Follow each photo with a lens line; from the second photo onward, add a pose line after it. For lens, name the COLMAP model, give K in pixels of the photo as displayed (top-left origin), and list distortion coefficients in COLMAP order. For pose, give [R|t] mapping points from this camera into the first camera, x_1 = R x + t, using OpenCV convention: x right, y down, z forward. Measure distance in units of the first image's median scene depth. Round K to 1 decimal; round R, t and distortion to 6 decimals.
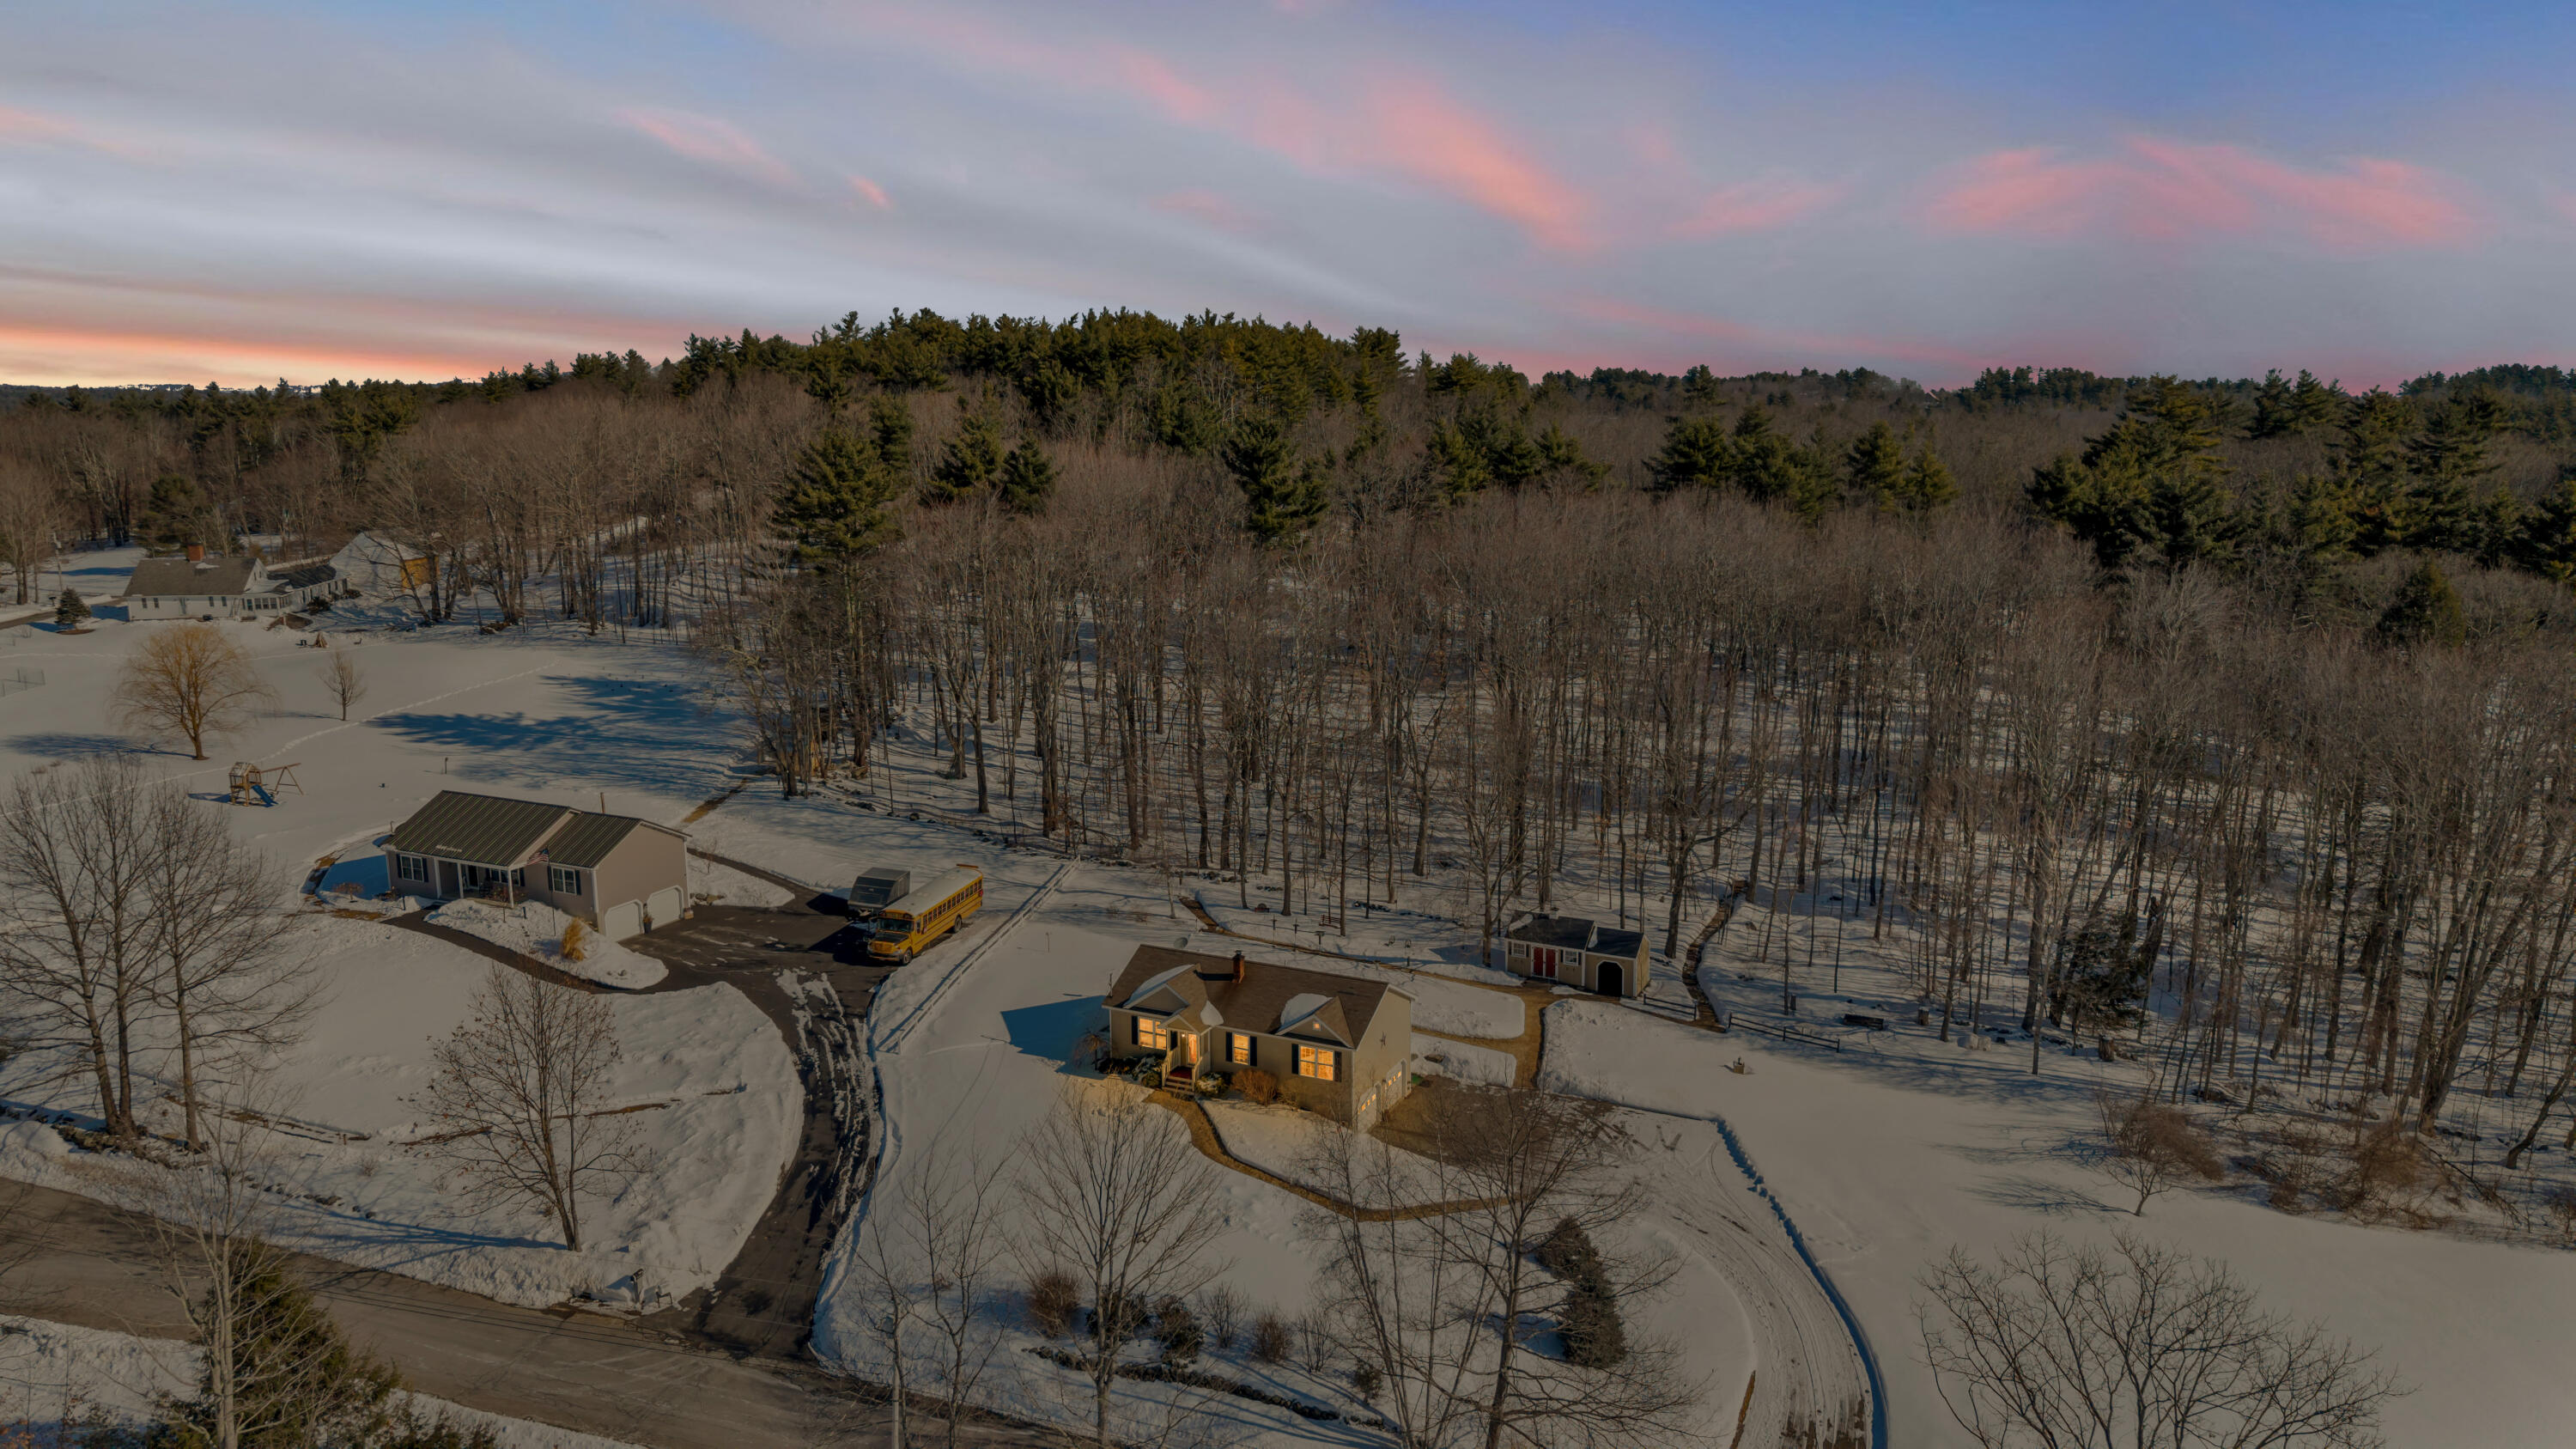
lens RADIAL K [[1728.2, 0, 1279.7], [0, 1728.2, 698.4], [0, 0, 1]] dist [0.030410, -0.034336]
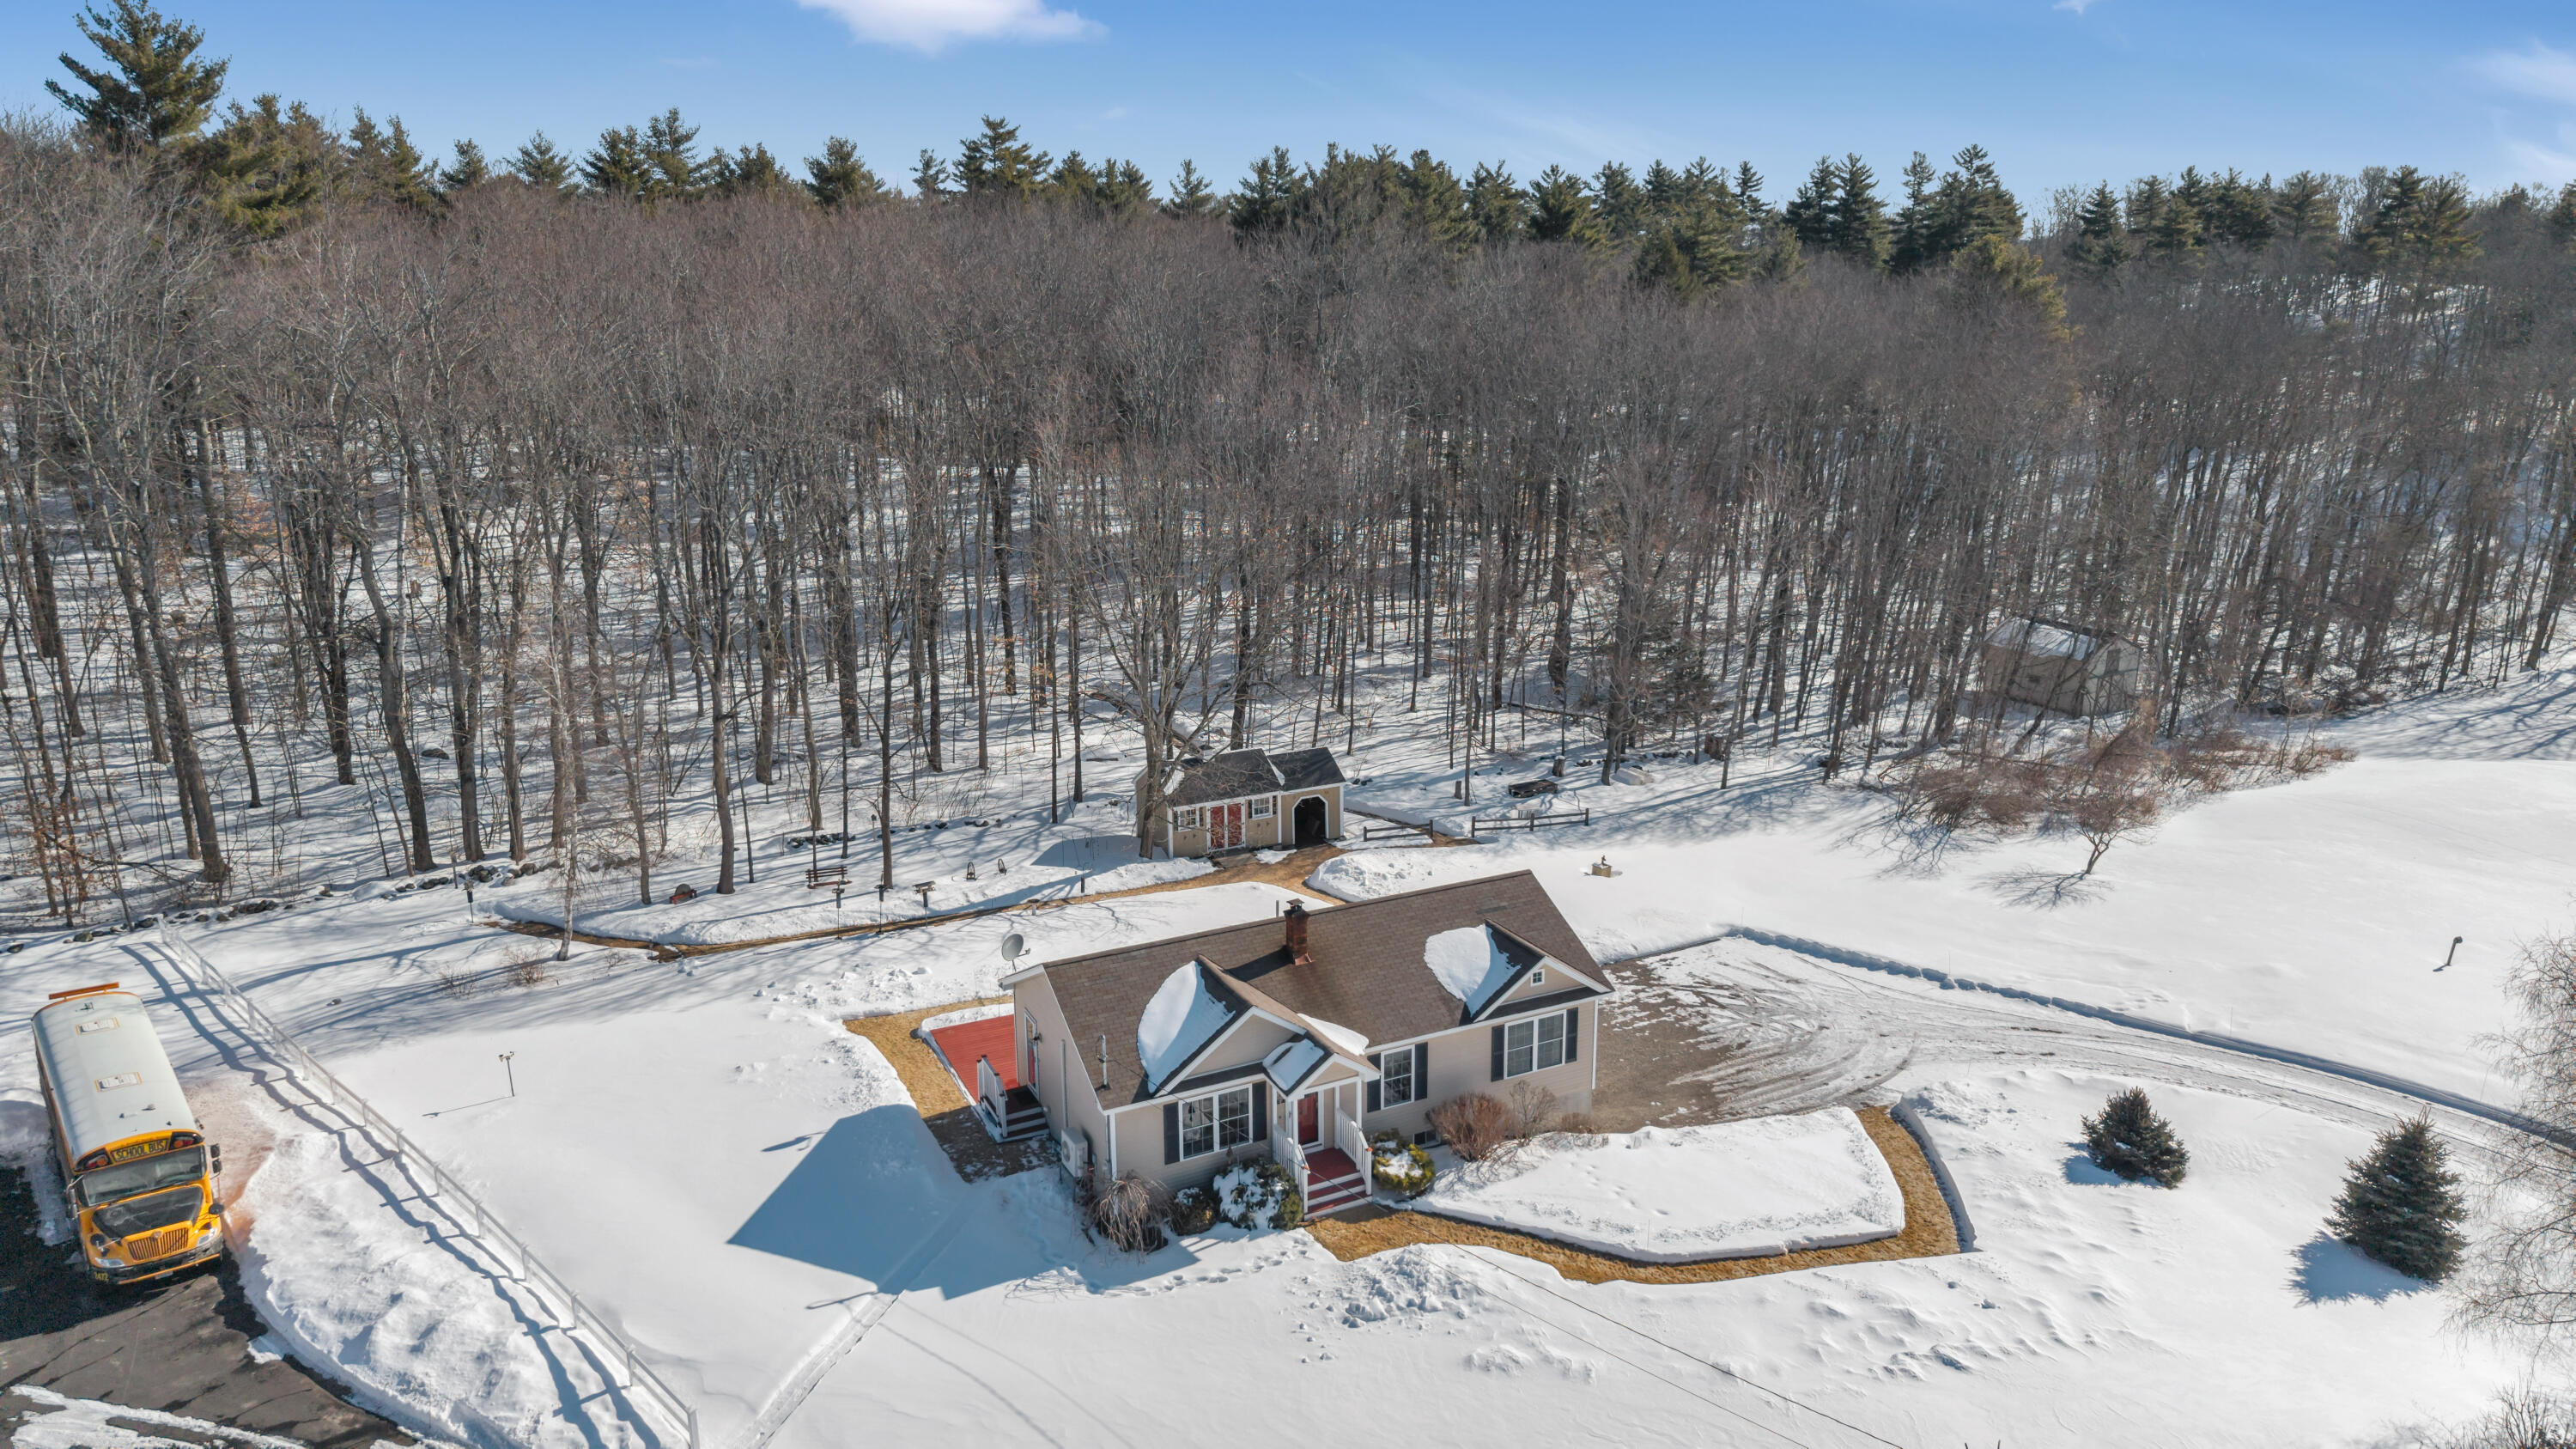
lens RADIAL K [[1728.2, 0, 1269.3], [0, 1728.2, 719.5], [0, 0, 1]] dist [0.030410, -0.034336]
pose [[0.616914, -0.209402, 0.758661, -0.334787], [0.144707, 0.977700, 0.152190, 0.015440], [-0.773613, 0.015896, 0.633460, 0.582492]]
